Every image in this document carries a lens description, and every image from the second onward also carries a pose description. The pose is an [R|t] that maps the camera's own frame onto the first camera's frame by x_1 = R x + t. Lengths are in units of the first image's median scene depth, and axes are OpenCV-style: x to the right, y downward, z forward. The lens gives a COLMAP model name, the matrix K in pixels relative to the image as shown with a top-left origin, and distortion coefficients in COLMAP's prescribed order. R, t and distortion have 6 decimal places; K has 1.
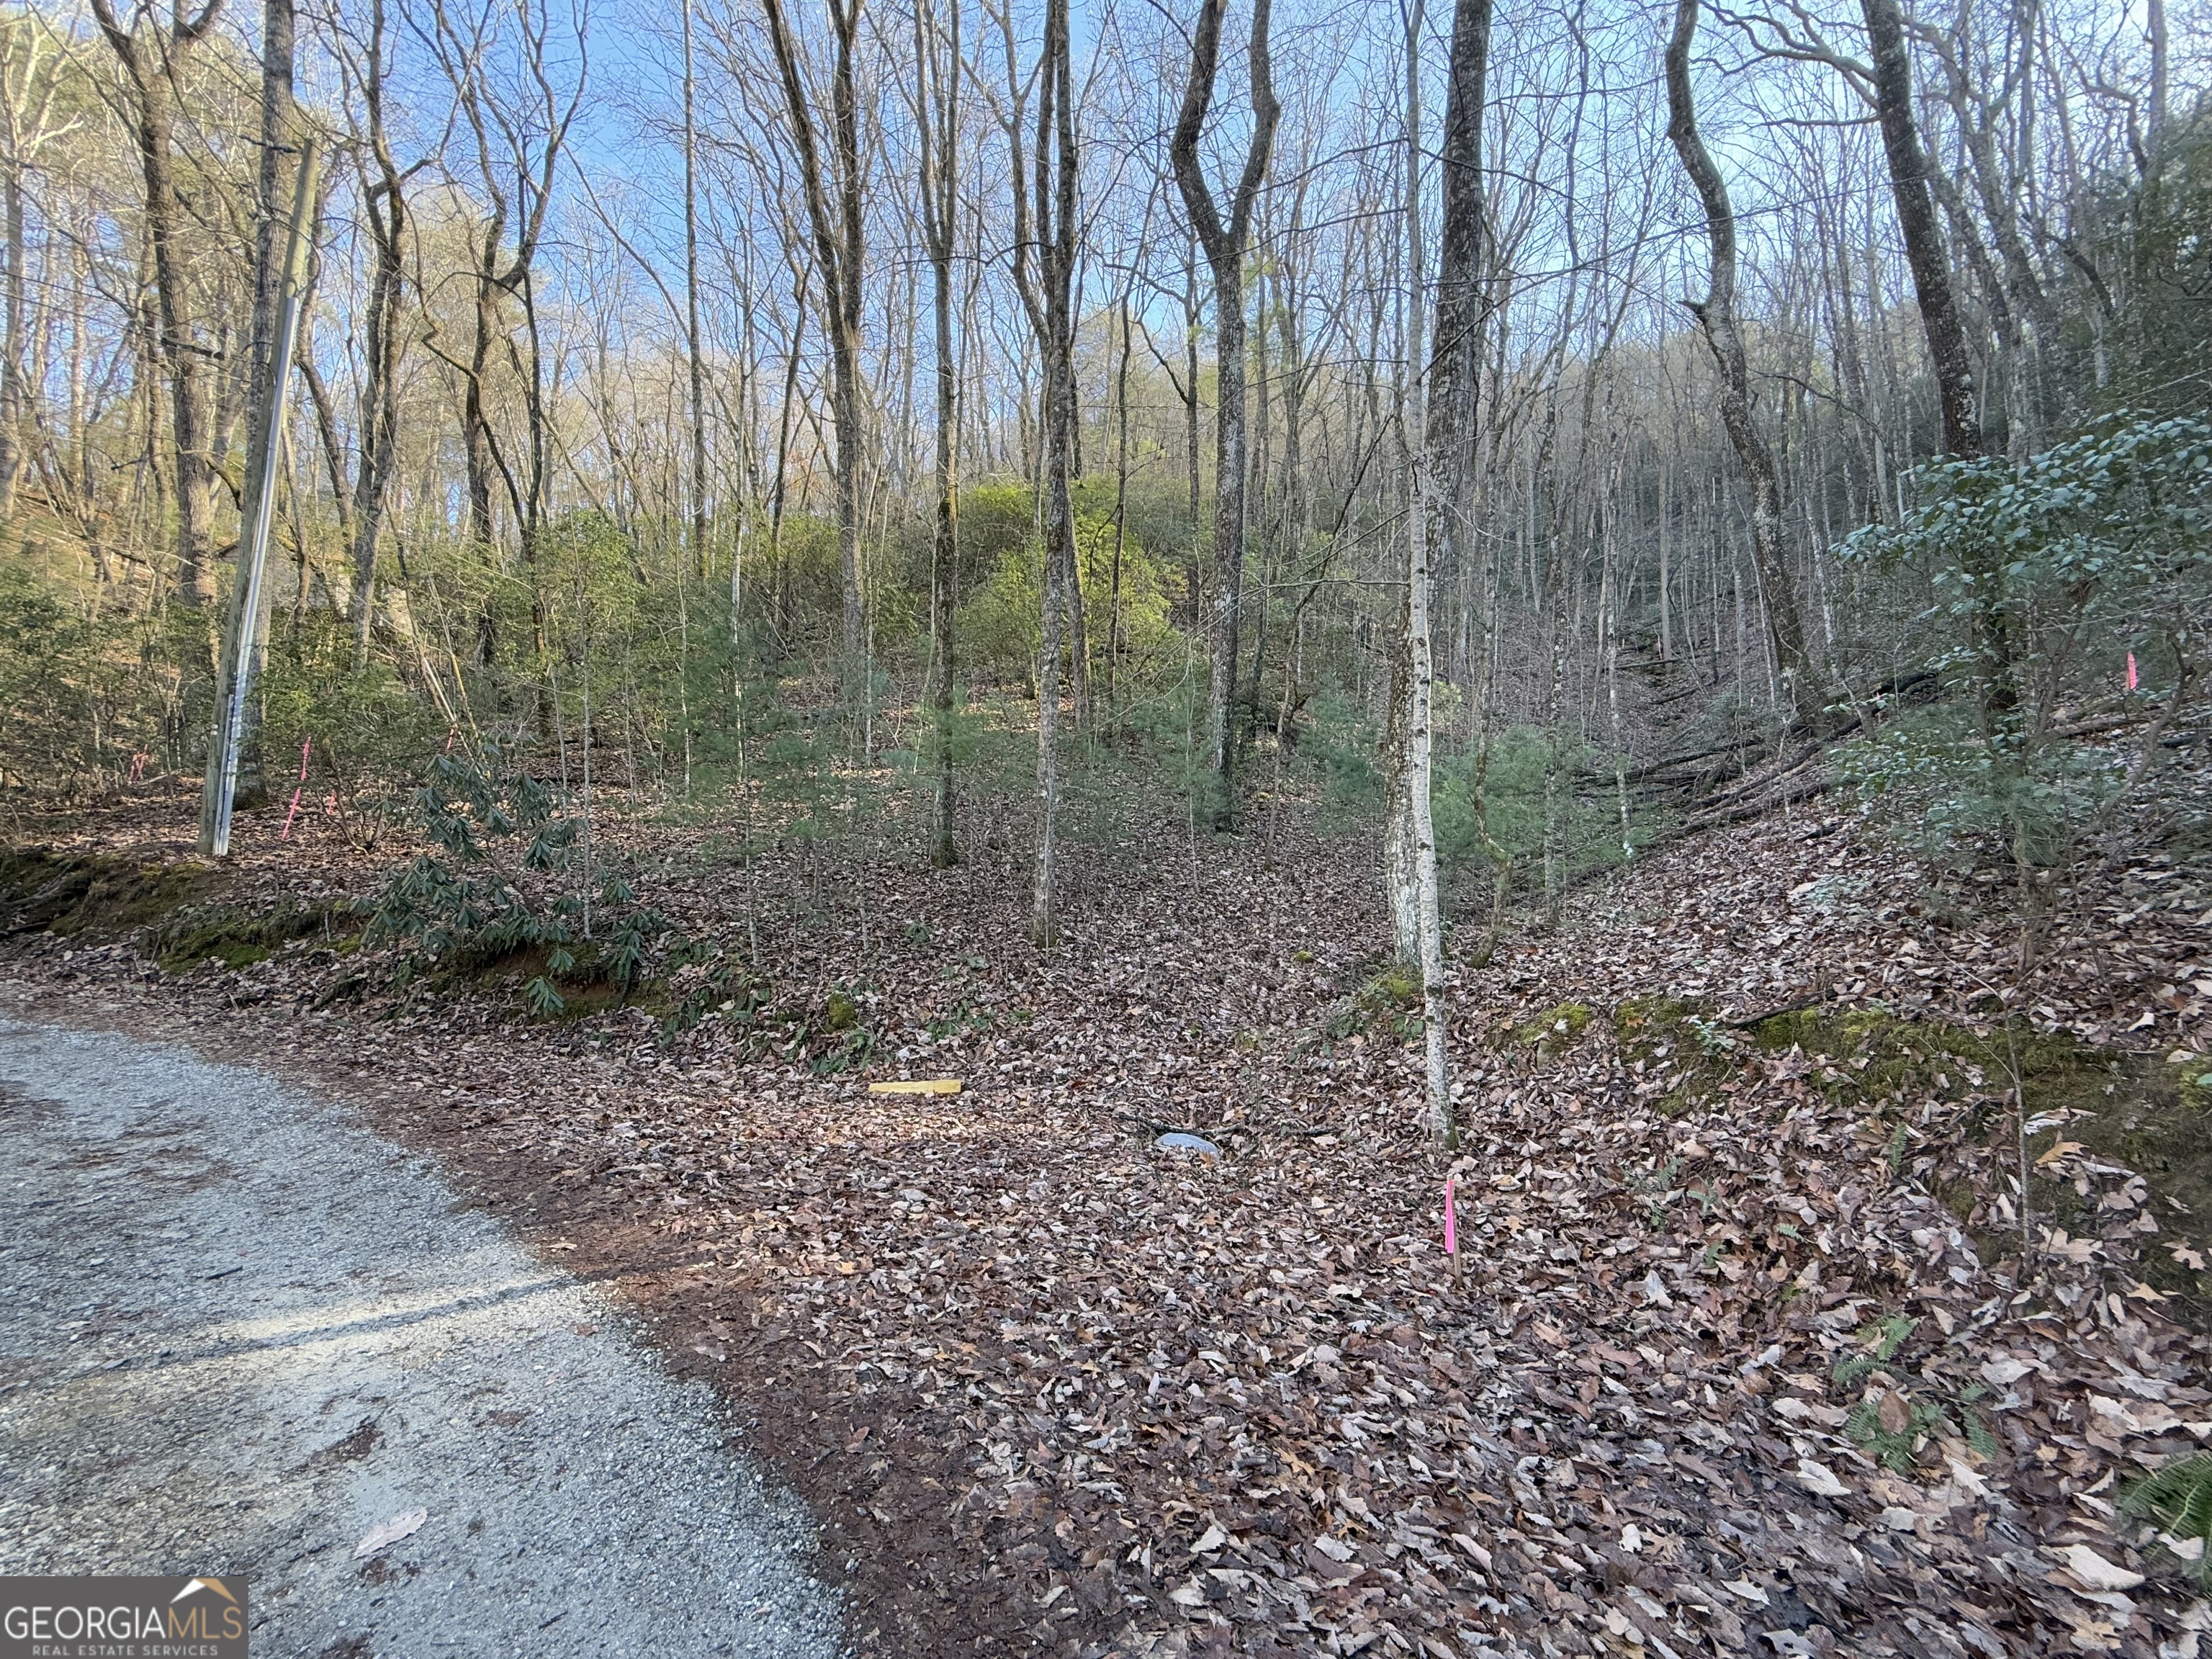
lens RADIAL K [[878.2, 0, 1099.5], [0, 878.2, 834.6], [0, 0, 1]] dist [0.000225, -0.000325]
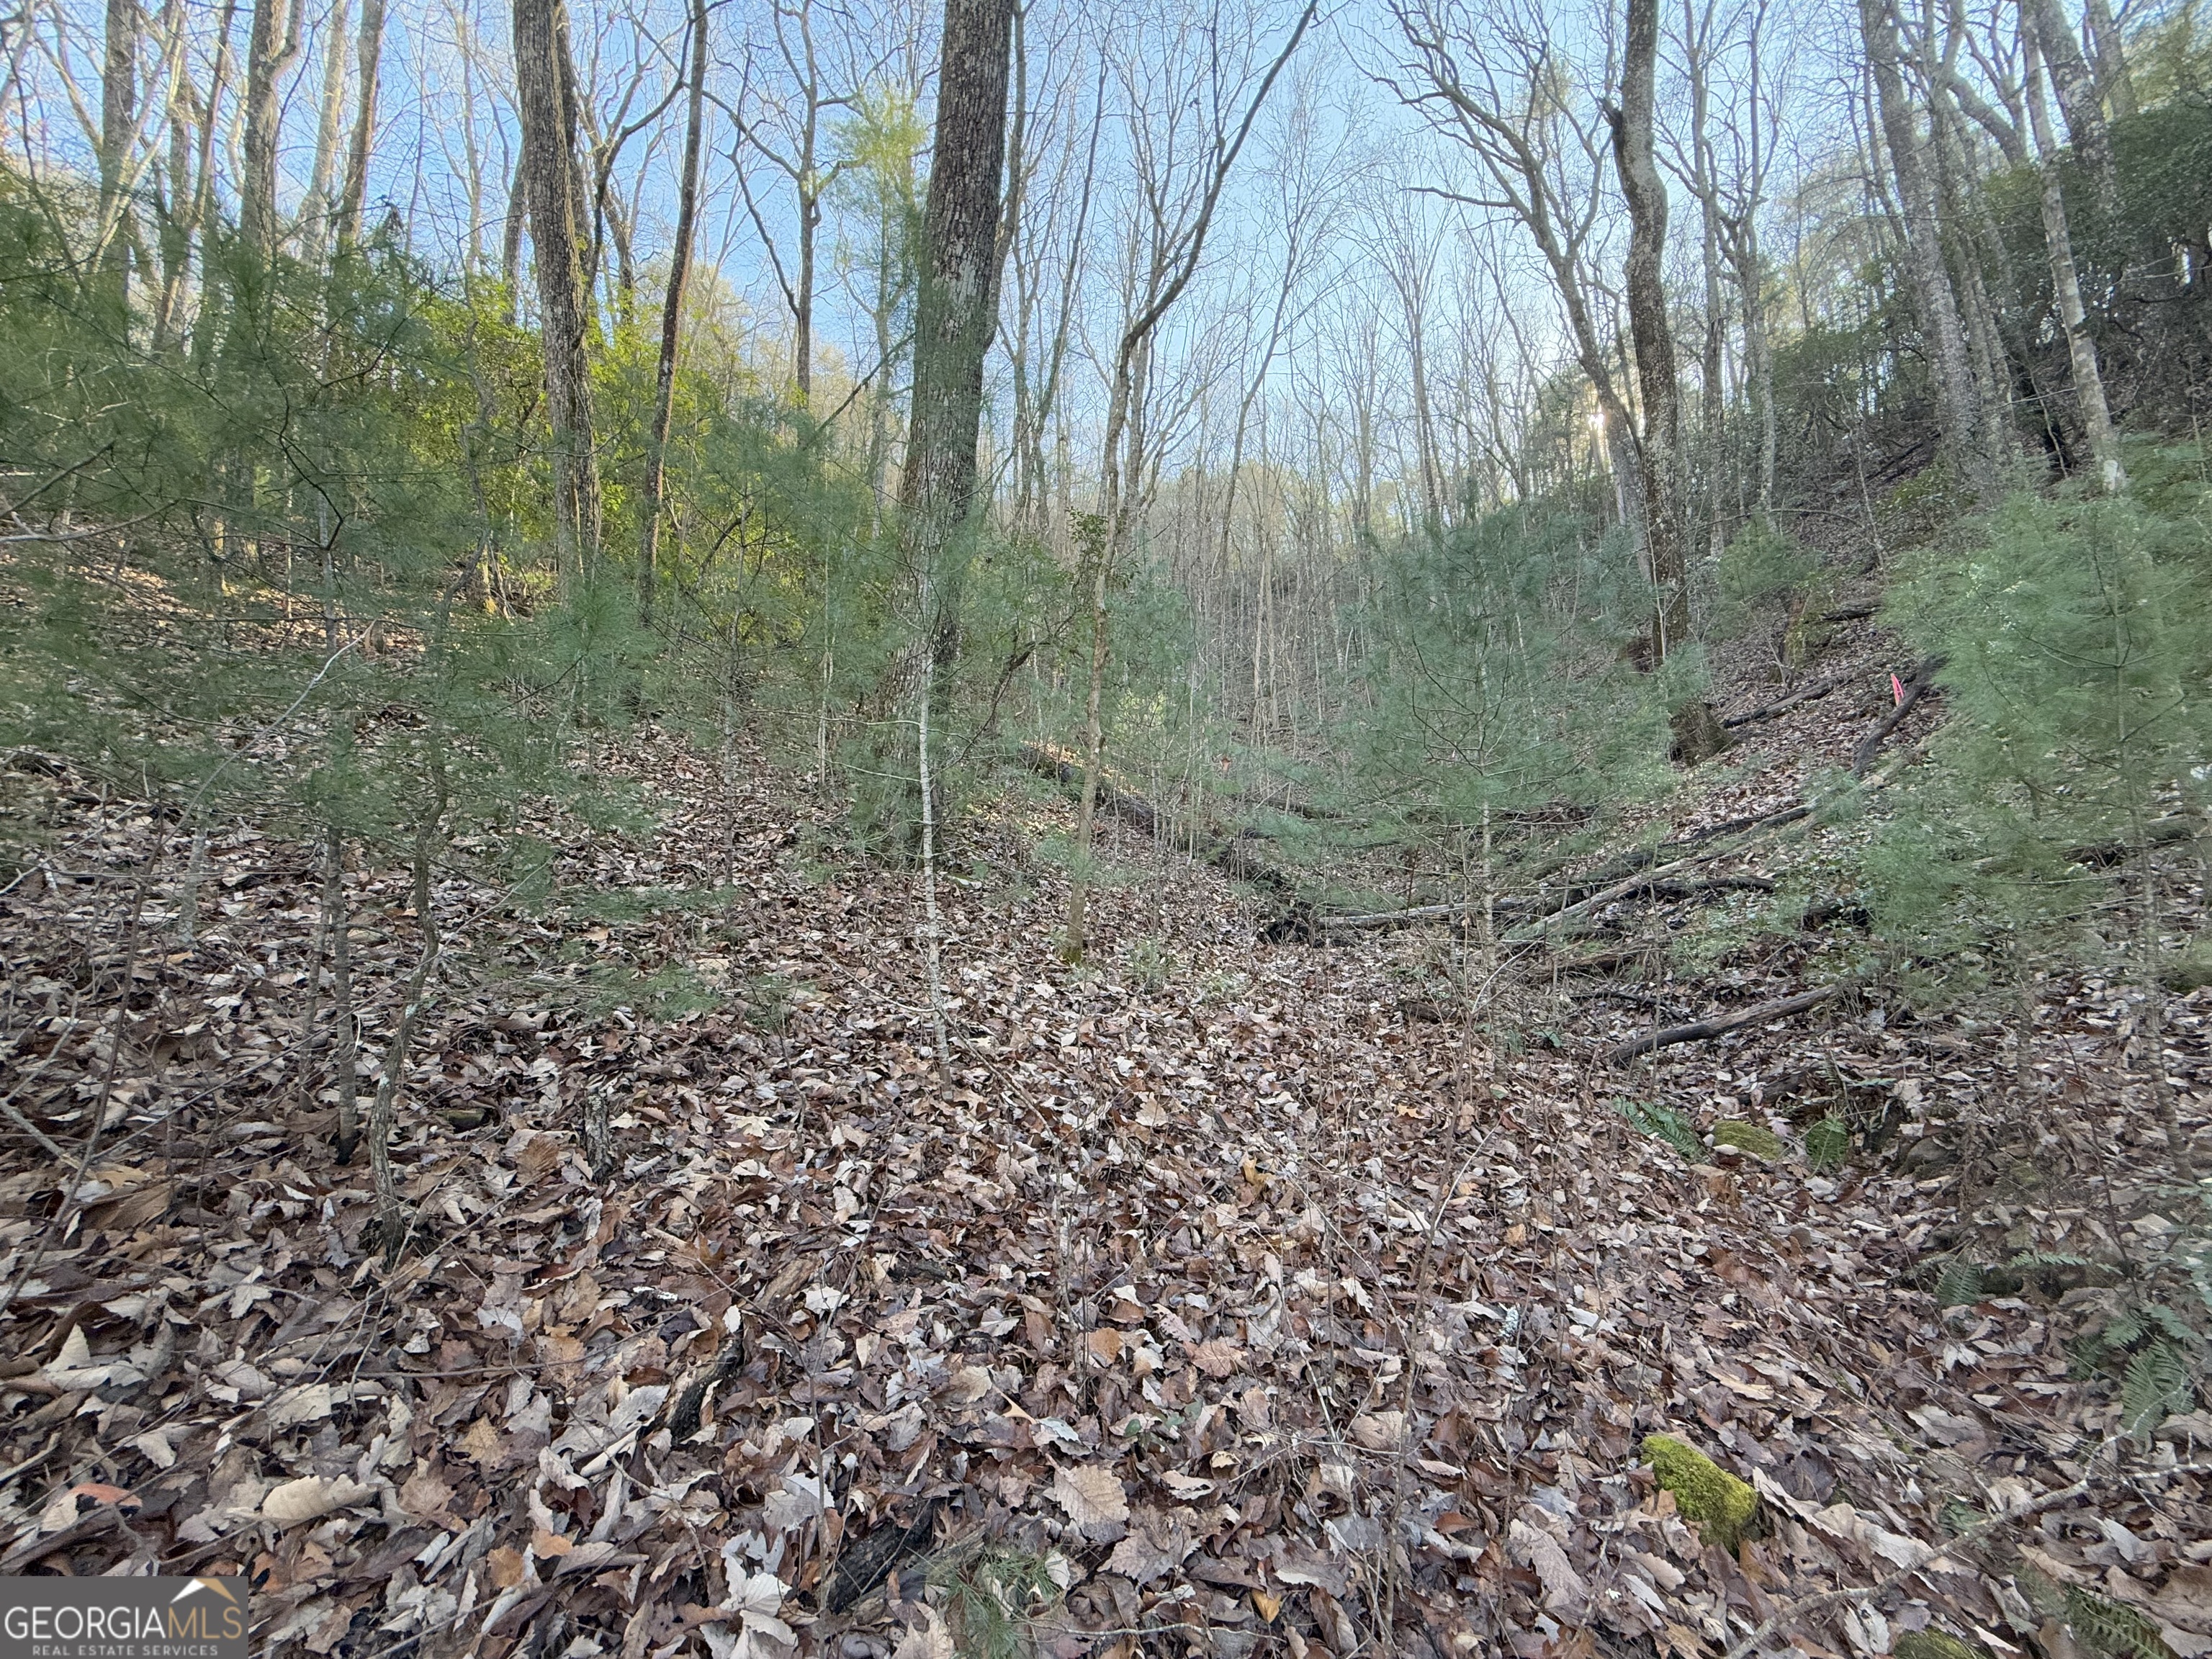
lens RADIAL K [[878.2, 0, 1099.5], [0, 878.2, 834.6], [0, 0, 1]] dist [0.000225, -0.000325]
pose [[0.892863, 0.038422, 0.448687, 0.030280], [-0.001592, 0.996617, -0.082175, 0.016328], [-0.450326, 0.072656, 0.889903, 0.636823]]
